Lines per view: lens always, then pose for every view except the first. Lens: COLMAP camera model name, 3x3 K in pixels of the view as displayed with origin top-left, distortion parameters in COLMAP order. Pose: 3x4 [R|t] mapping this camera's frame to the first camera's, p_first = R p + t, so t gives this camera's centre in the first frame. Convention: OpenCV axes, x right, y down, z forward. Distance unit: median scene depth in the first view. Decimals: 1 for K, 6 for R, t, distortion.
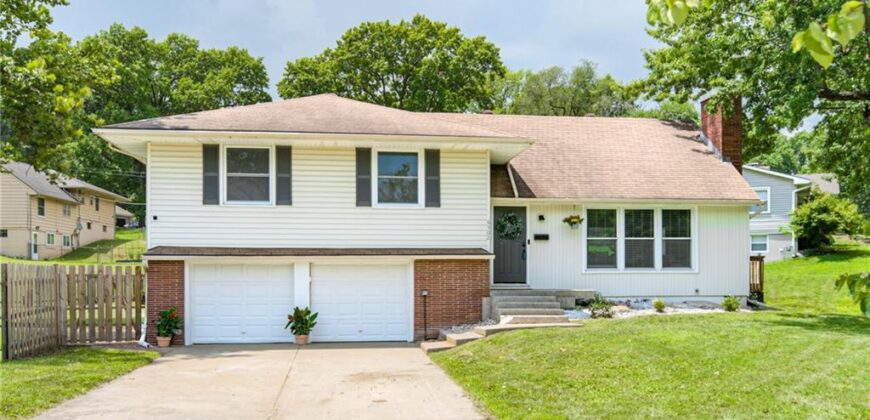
lens RADIAL K [[745.4, 0, 460.3], [0, 745.4, 286.5], [0, 0, 1]] dist [0.002644, 0.003559]
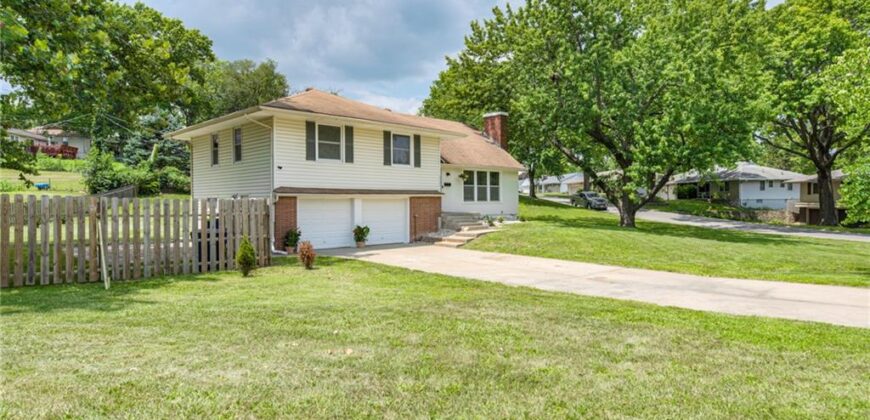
lens RADIAL K [[482.8, 0, 433.1], [0, 482.8, 212.1], [0, 0, 1]] dist [0.000652, -0.000132]
pose [[0.818027, -0.011338, 0.575068, -0.618720], [0.005684, 0.999916, 0.011629, -0.011136], [-0.575152, -0.006244, 0.818023, 0.029632]]
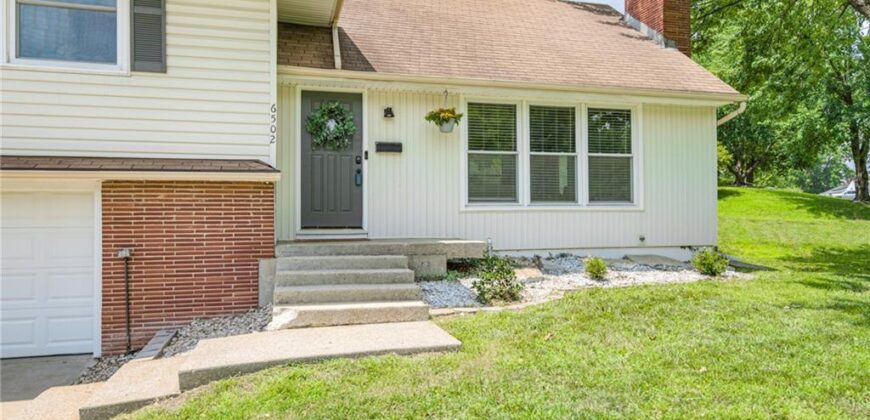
lens RADIAL K [[576.5, 0, 449.1], [0, 576.5, 209.3], [0, 0, 1]] dist [-0.000344, -0.000137]
pose [[0.991013, -0.000162, 0.133766, 0.095557], [0.003470, 0.999694, -0.024503, -0.008127], [-0.133721, 0.024747, 0.990710, 0.561333]]
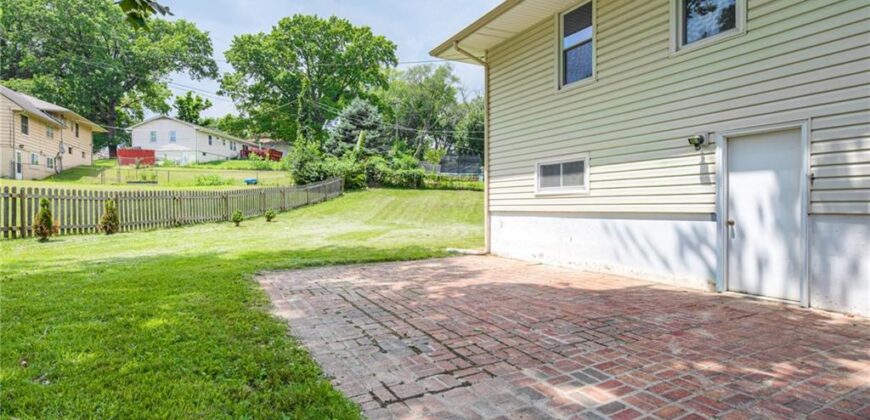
lens RADIAL K [[433.0, 0, 440.0], [0, 433.0, 212.1], [0, 0, 1]] dist [0.003061, 0.000355]
pose [[0.945626, -0.002275, 0.325247, -0.646959], [0.001753, 0.999997, 0.001899, 0.012931], [-0.325251, -0.001226, 0.945627, 0.812110]]
